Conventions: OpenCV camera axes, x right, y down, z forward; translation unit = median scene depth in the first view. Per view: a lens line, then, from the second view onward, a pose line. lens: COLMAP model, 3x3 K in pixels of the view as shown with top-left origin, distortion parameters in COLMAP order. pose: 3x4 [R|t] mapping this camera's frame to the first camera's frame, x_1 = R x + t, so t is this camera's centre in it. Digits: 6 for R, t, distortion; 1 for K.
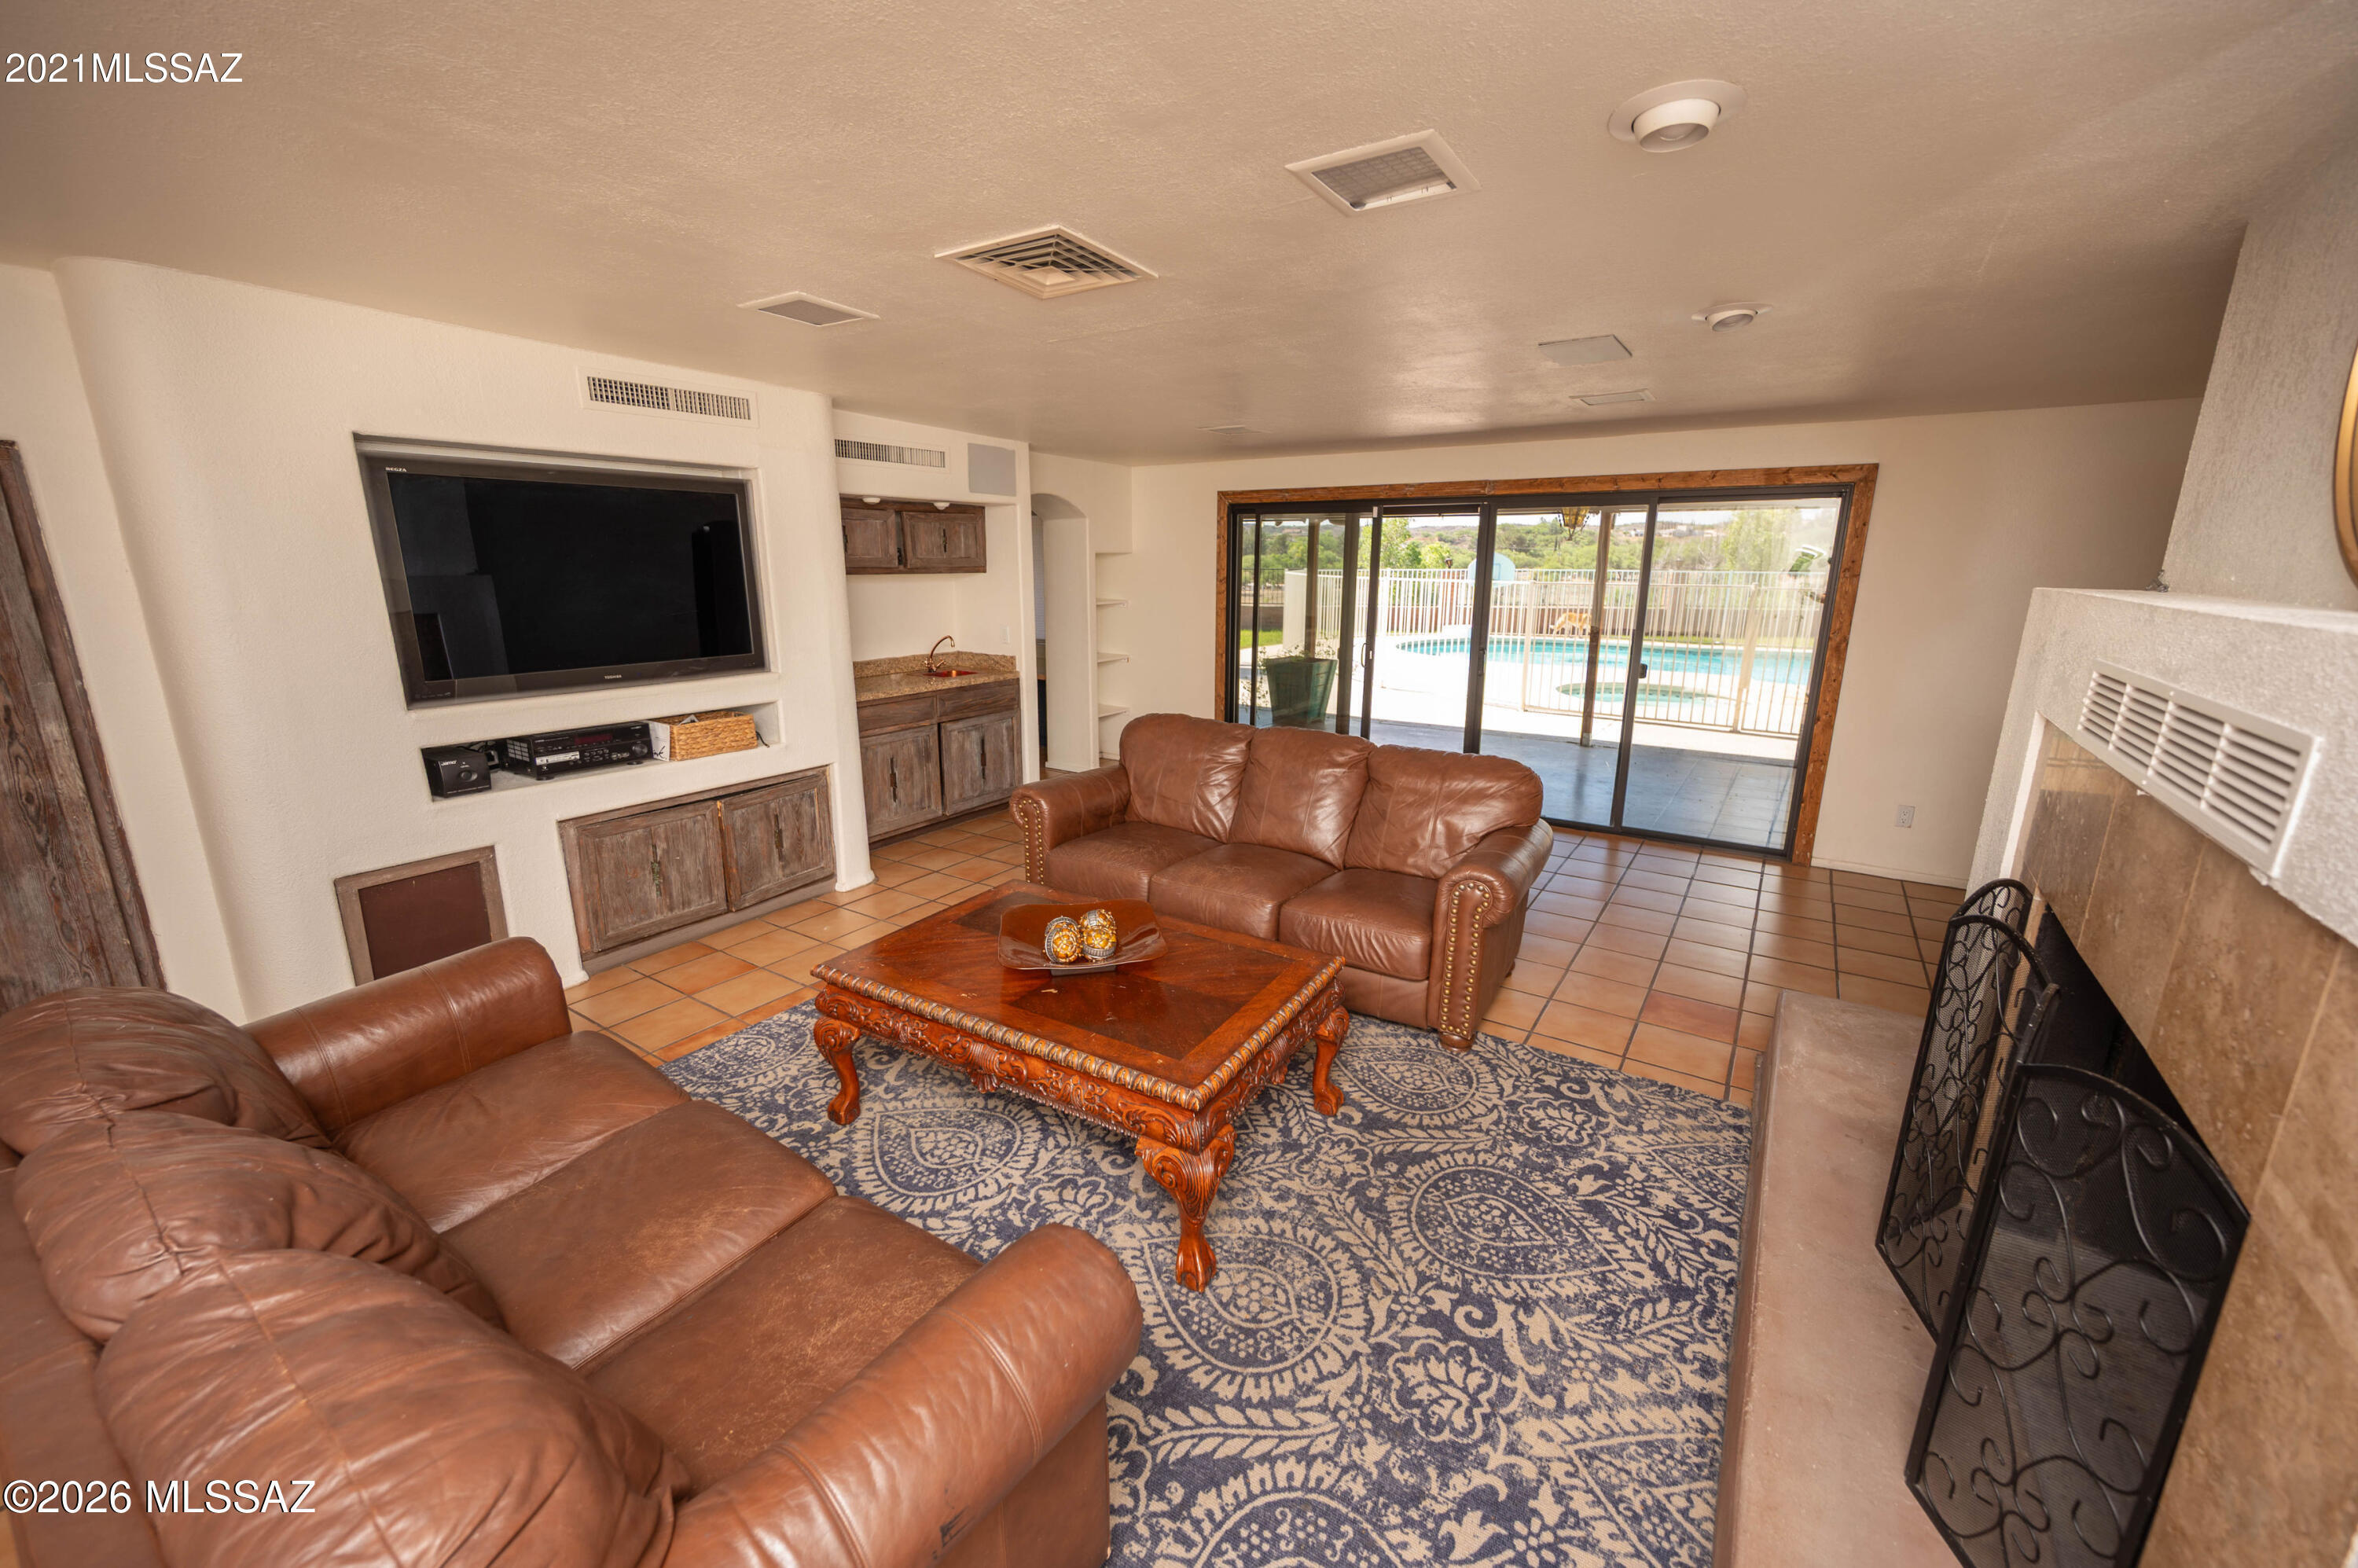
lens RADIAL K [[930.8, 0, 1176.8], [0, 930.8, 757.0], [0, 0, 1]] dist [0.042110, -0.000051]
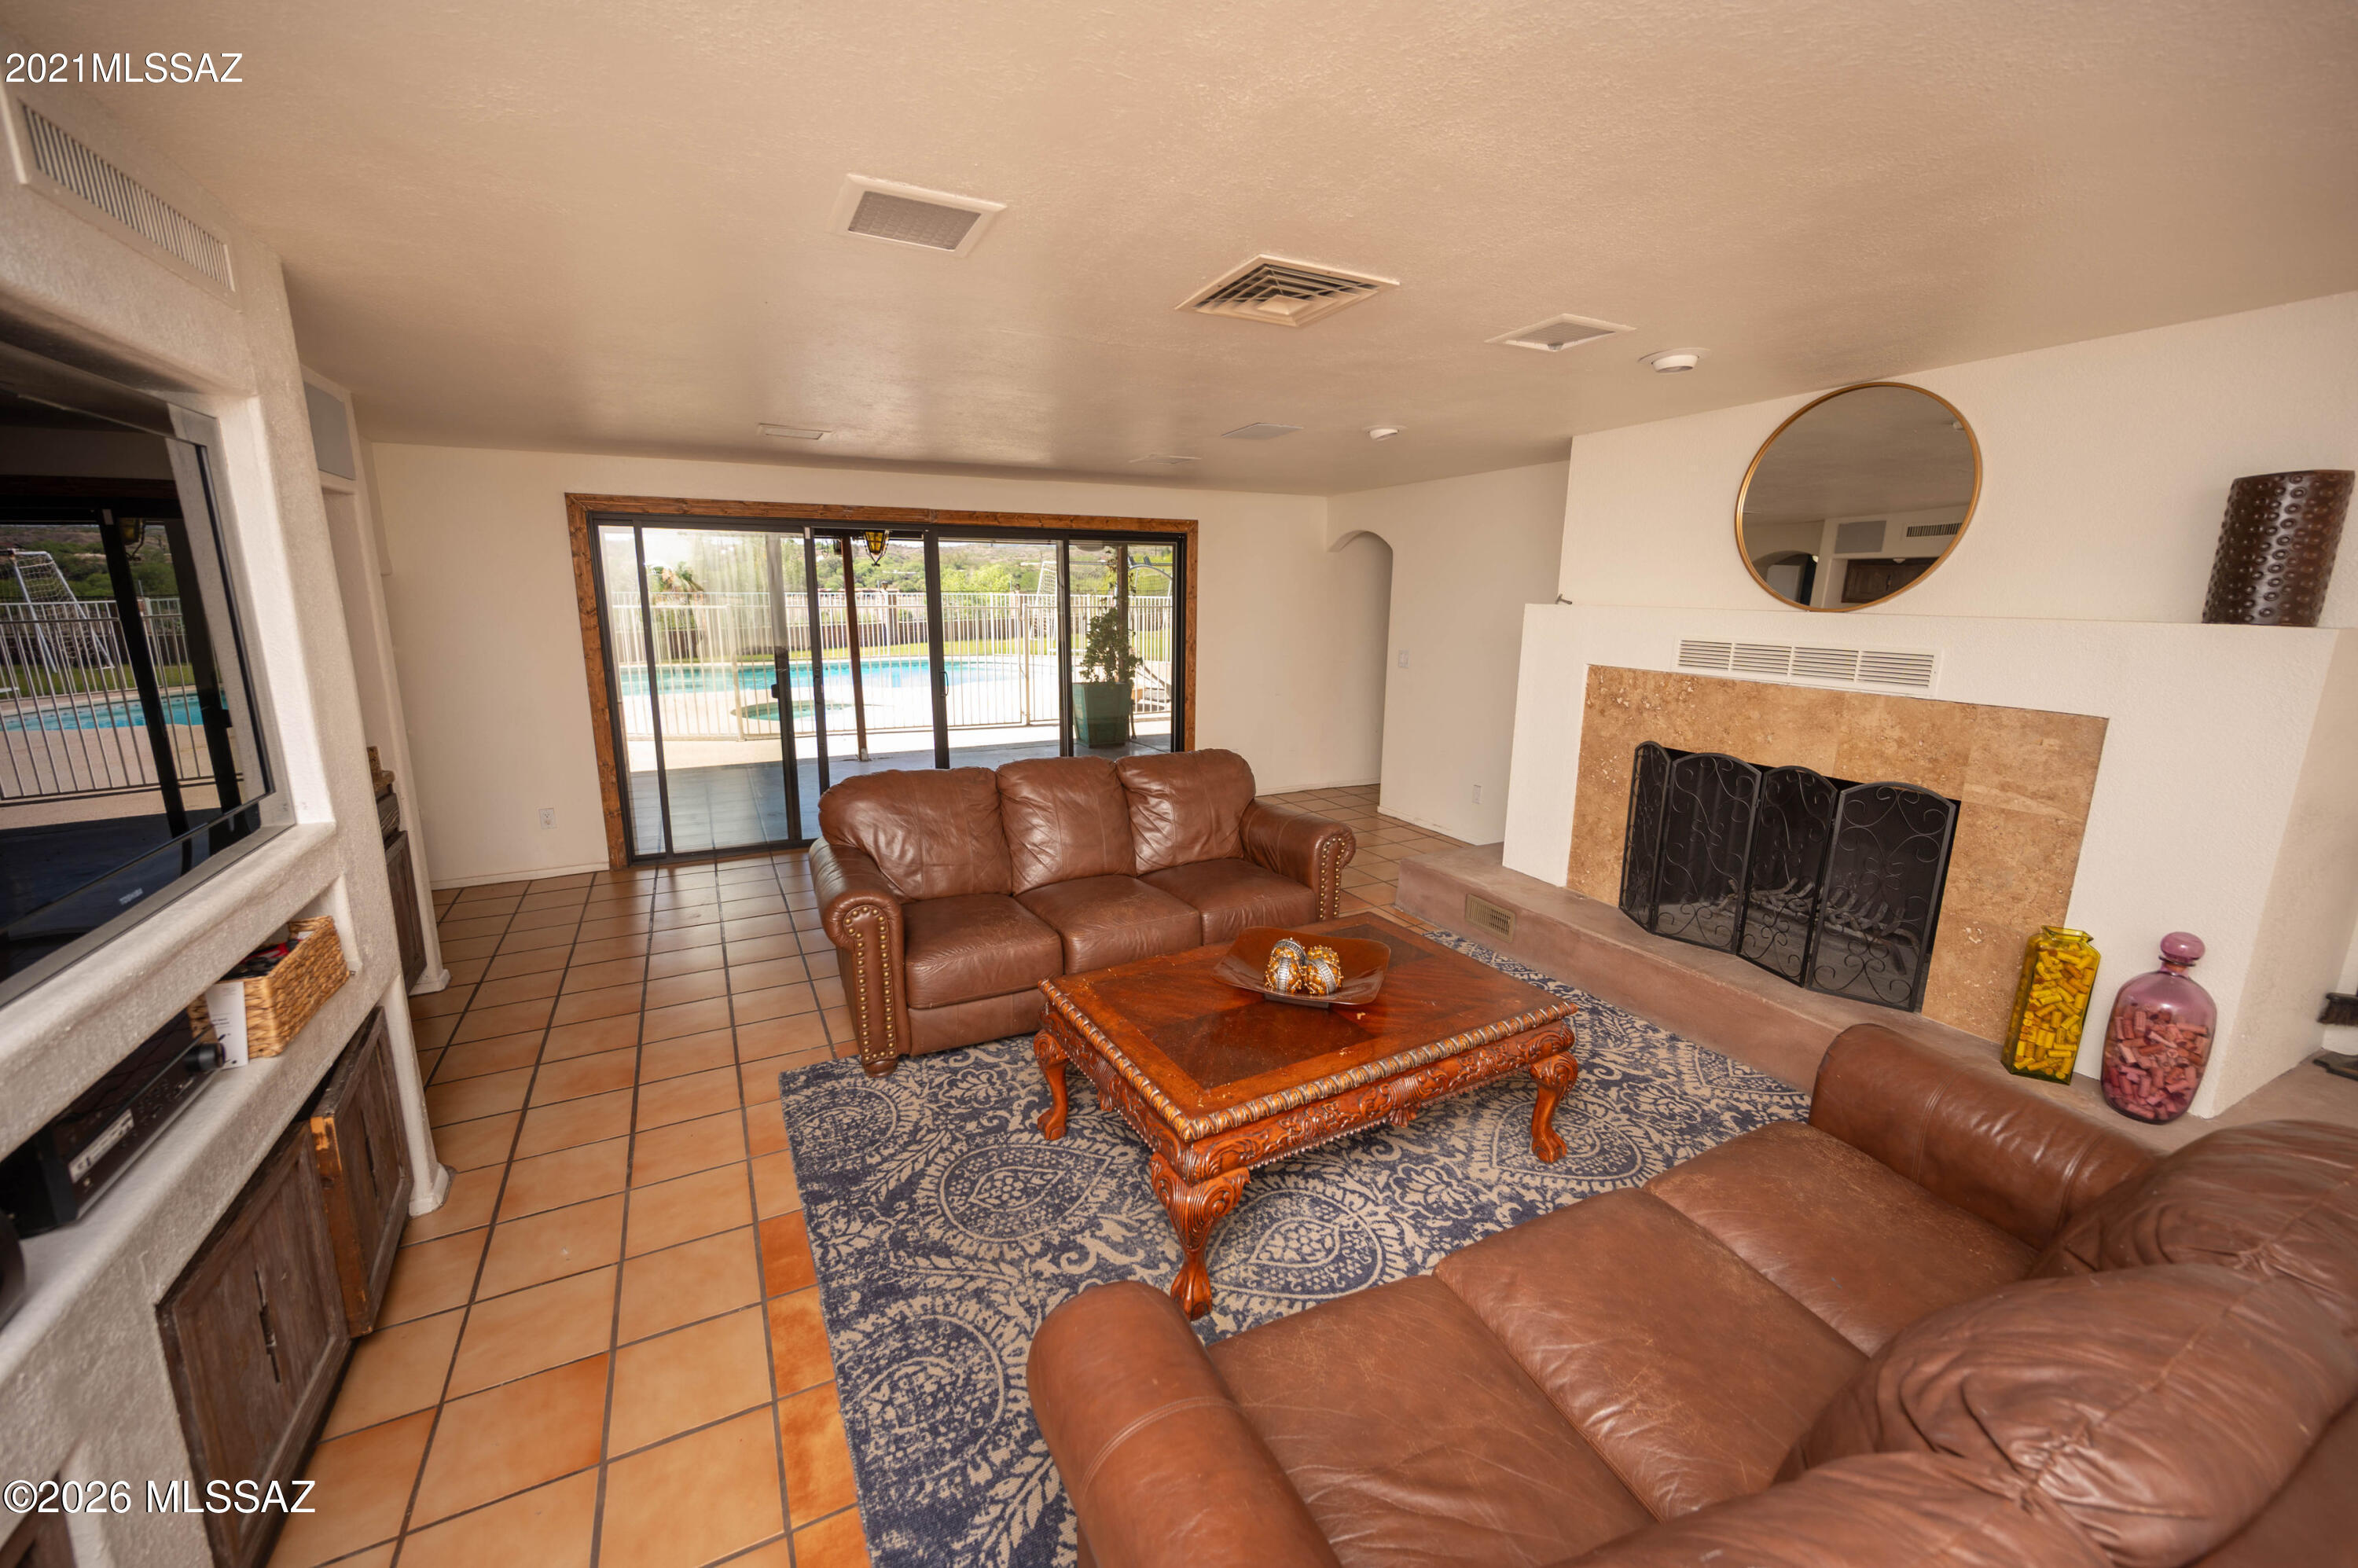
lens RADIAL K [[917.8, 0, 1183.7], [0, 917.8, 778.9], [0, 0, 1]] dist [-0.001056, -0.000071]
pose [[0.505637, -0.181025, 0.843541, -0.459230], [0.174391, 0.979002, 0.105561, -0.064566], [-0.844937, 0.093730, 0.526588, 0.271741]]
